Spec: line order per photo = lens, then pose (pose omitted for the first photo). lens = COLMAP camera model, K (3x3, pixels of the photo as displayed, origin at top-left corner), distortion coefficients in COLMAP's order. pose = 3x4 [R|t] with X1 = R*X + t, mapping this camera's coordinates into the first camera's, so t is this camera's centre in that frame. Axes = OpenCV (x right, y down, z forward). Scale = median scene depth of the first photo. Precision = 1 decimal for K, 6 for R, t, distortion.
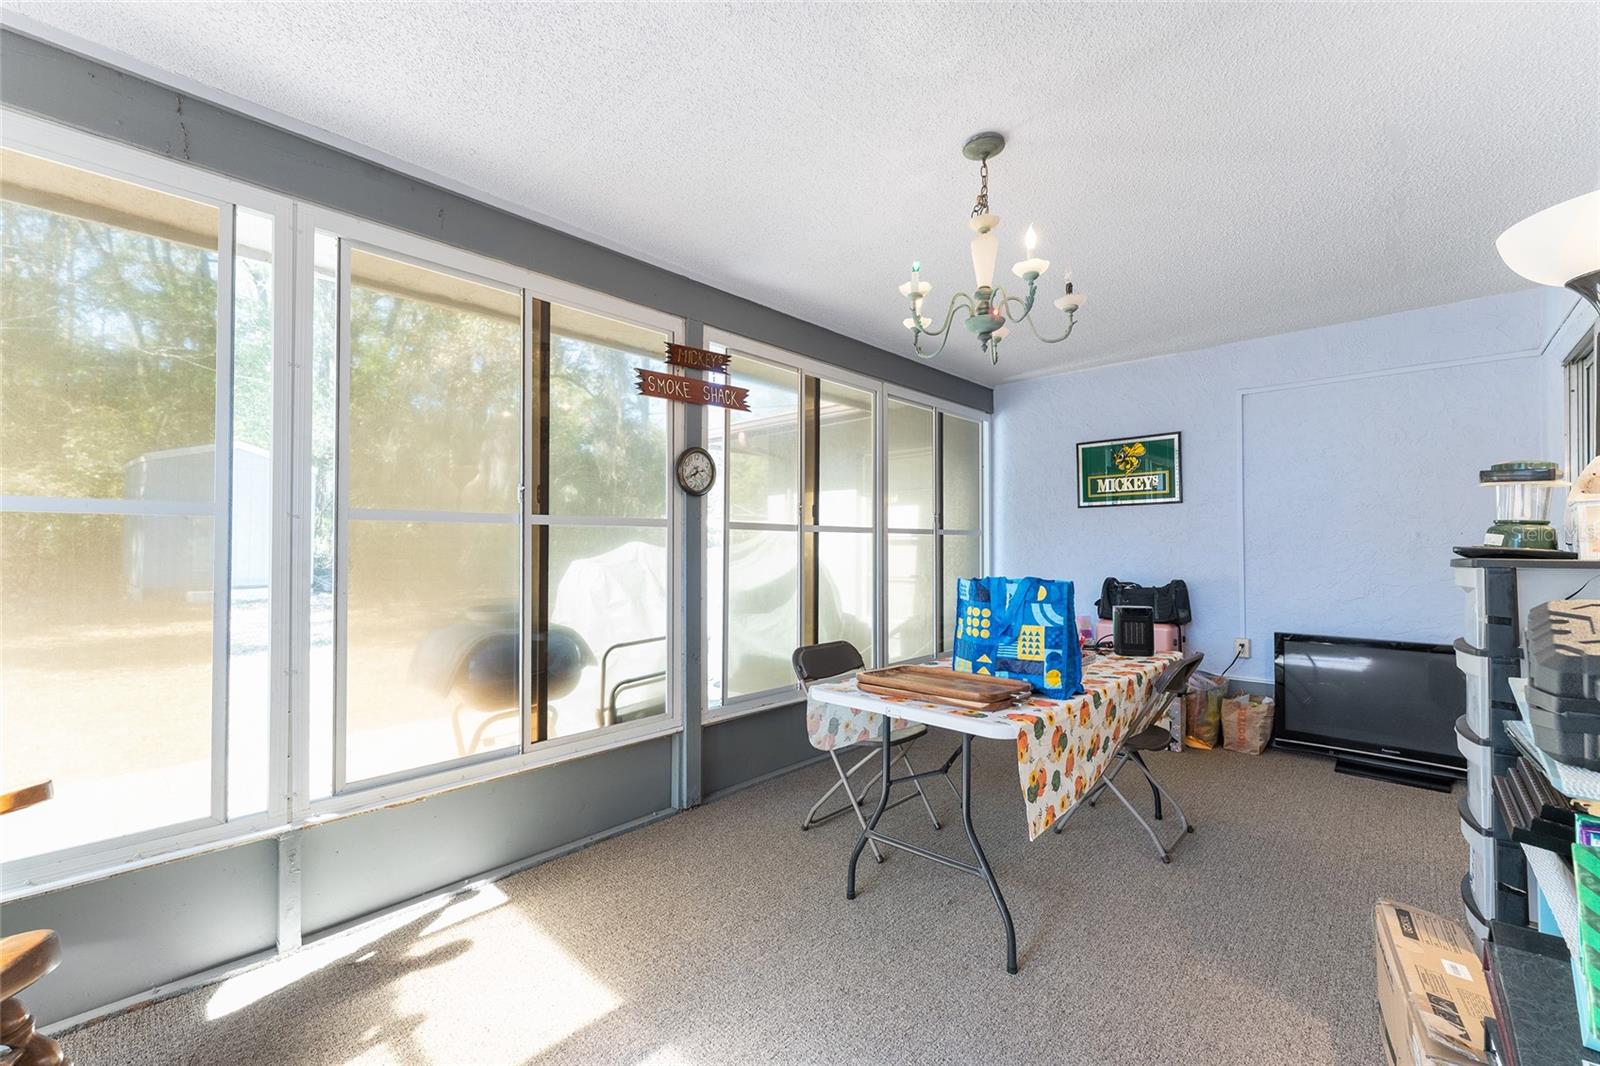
lens RADIAL K [[647.2, 0, 804.7], [0, 647.2, 548.3], [0, 0, 1]] dist [-0.000569, -0.000866]
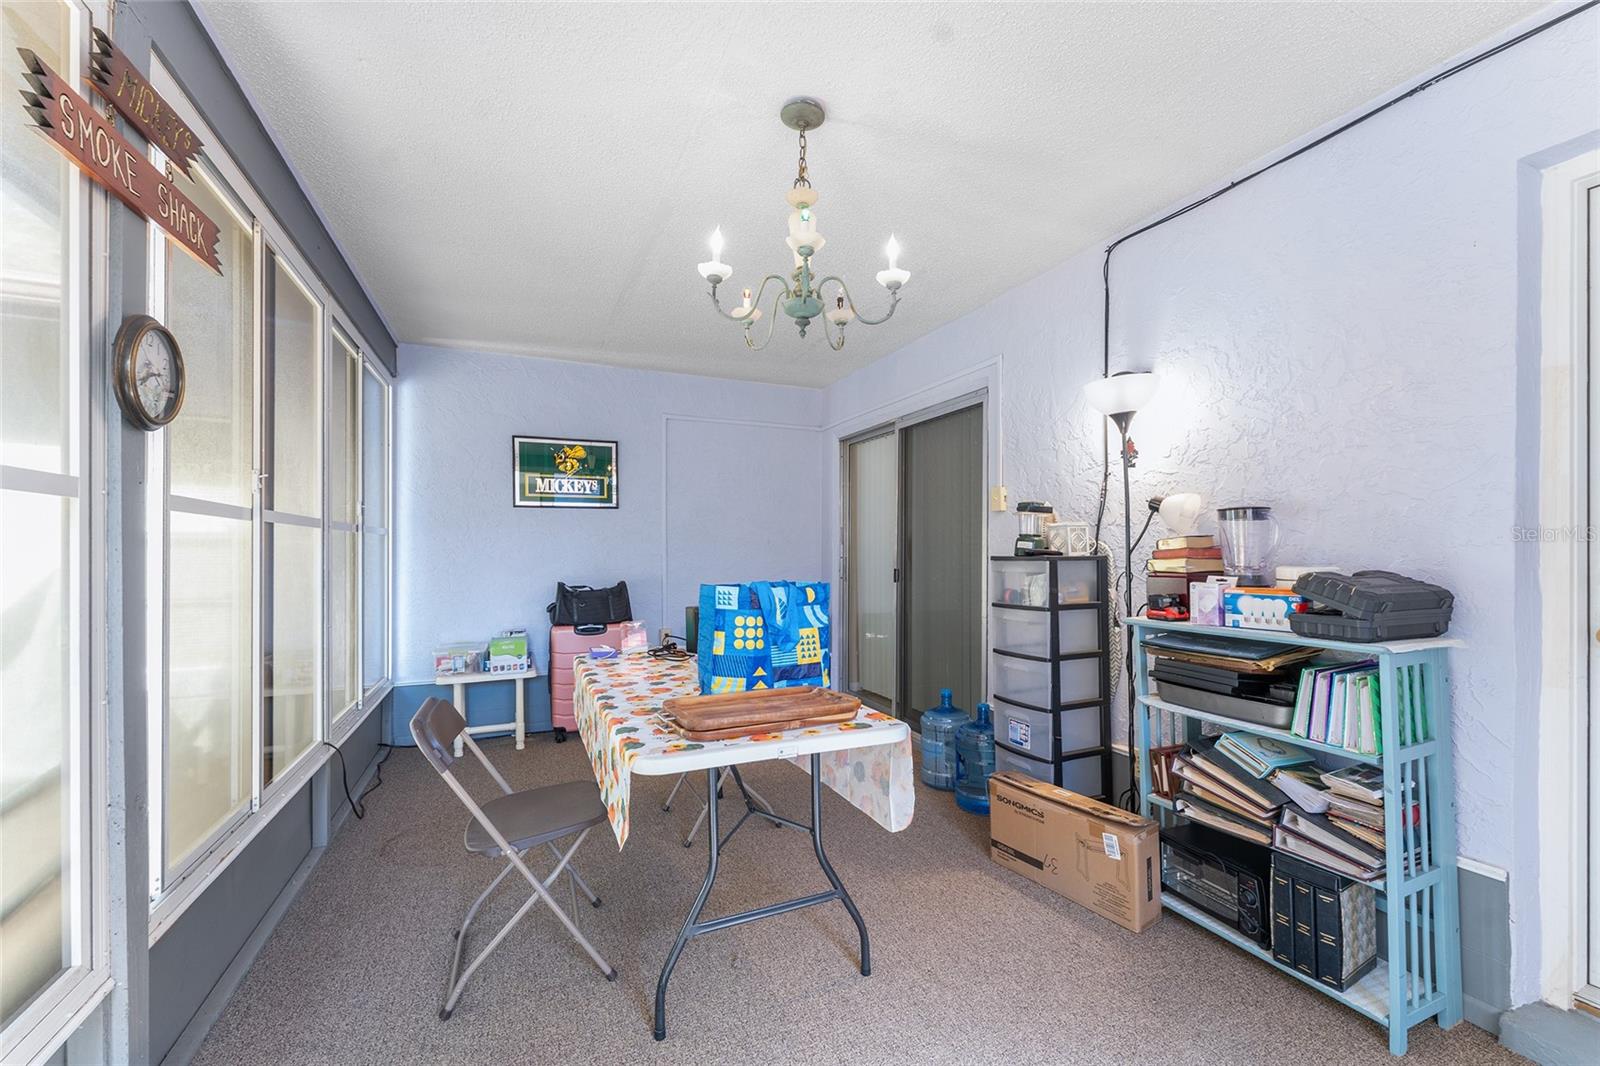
lens RADIAL K [[647.2, 0, 804.7], [0, 647.2, 548.3], [0, 0, 1]] dist [-0.000569, -0.000866]
pose [[0.398278, 0.003530, 0.917258, -0.523700], [0.002499, 0.999985, -0.004934, 0.001875], [-0.917261, 0.004257, 0.398263, 0.571239]]
